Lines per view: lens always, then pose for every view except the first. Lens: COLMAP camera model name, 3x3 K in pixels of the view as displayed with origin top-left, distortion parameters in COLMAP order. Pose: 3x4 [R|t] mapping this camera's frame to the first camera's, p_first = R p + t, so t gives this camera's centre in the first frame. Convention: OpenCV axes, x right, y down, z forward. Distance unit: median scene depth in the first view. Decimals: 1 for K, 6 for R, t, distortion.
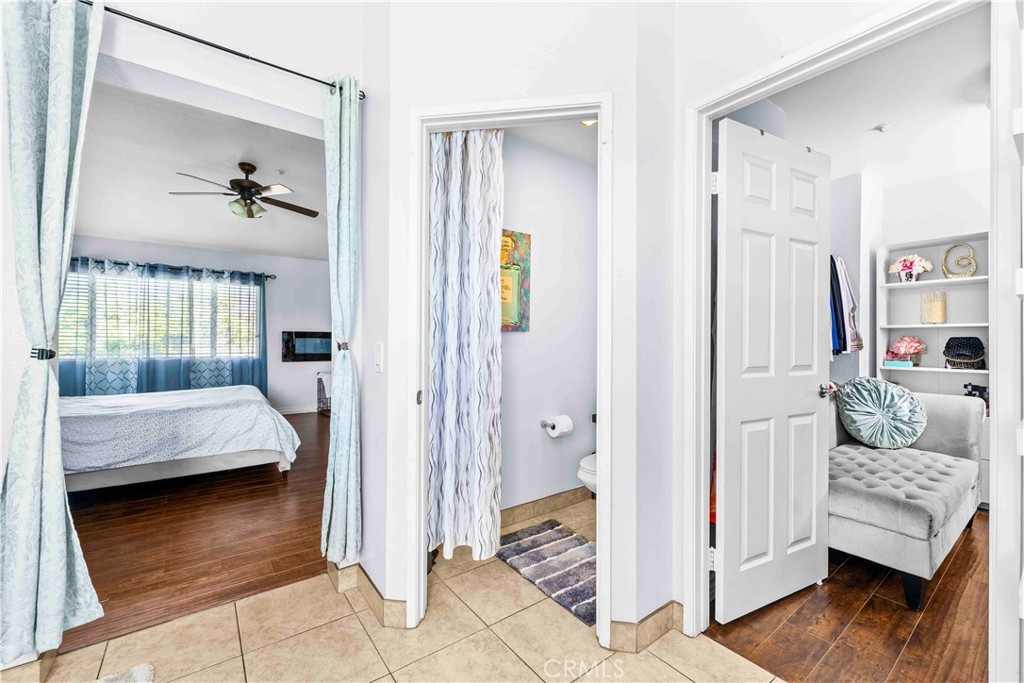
lens RADIAL K [[415.1, 0, 511.5], [0, 415.1, 339.9], [0, 0, 1]] dist [-0.002310, -0.001175]
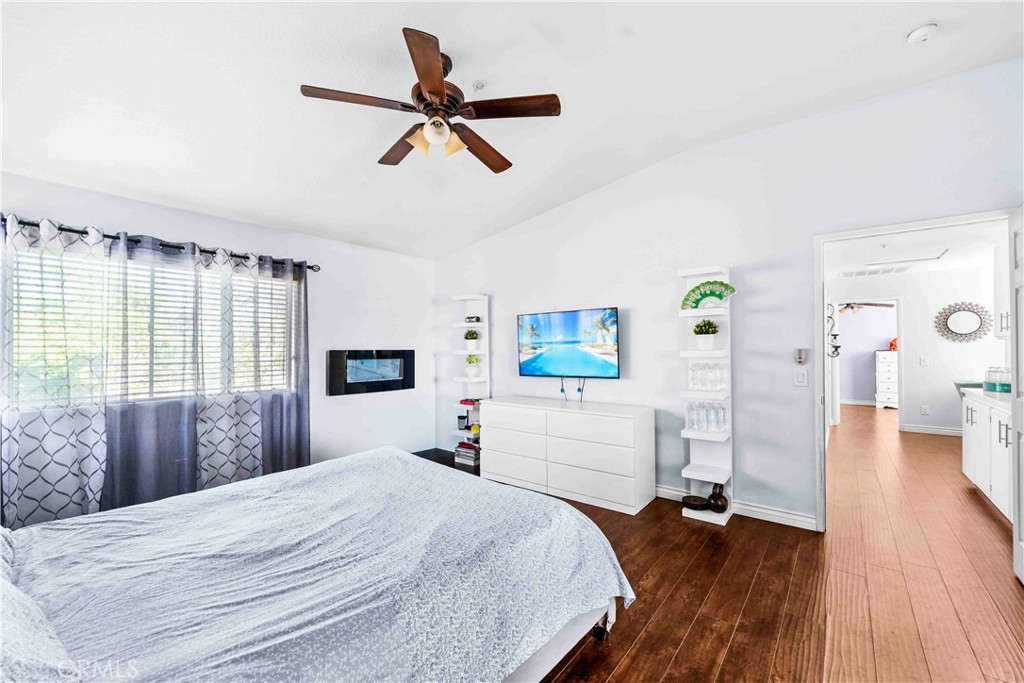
lens RADIAL K [[415.1, 0, 511.2], [0, 415.1, 343.4], [0, 0, 1]] dist [-0.002310, -0.001175]
pose [[0.966543, -0.012354, 0.256206, -0.472168], [0.018273, 0.999618, -0.020735, -0.013143], [-0.255852, 0.024723, 0.966400, 0.298106]]
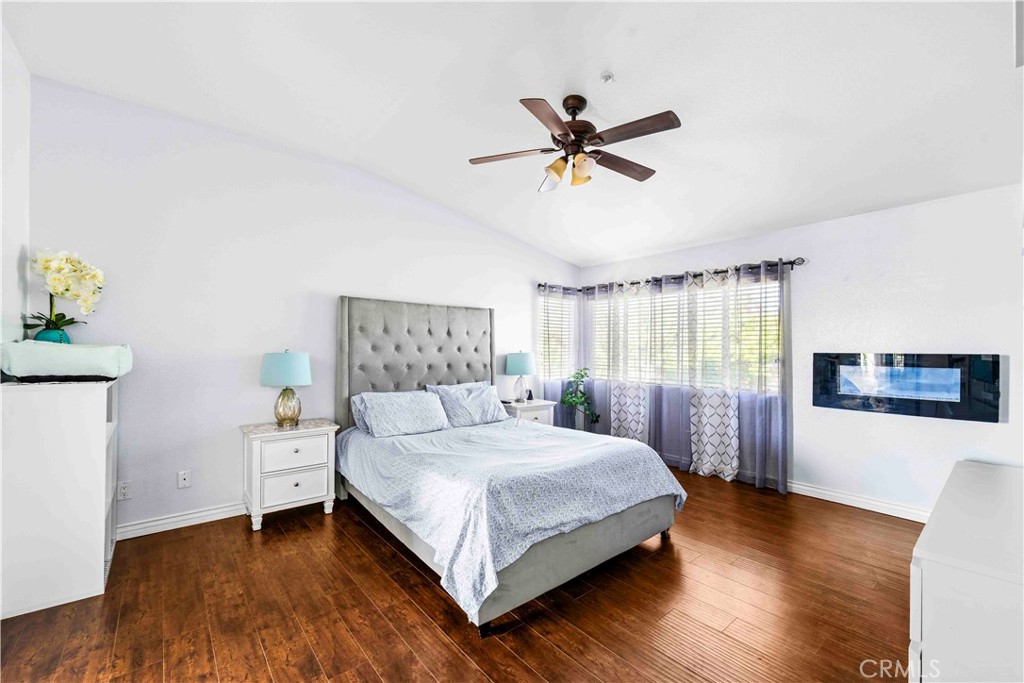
lens RADIAL K [[415.1, 0, 509.5], [0, 415.1, 349.0], [0, 0, 1]] dist [-0.002310, -0.001175]
pose [[0.052127, -0.008070, -0.998608, -0.004006], [-0.002604, 0.999963, -0.008216, -0.021626], [0.998637, 0.003029, 0.052104, 0.588361]]
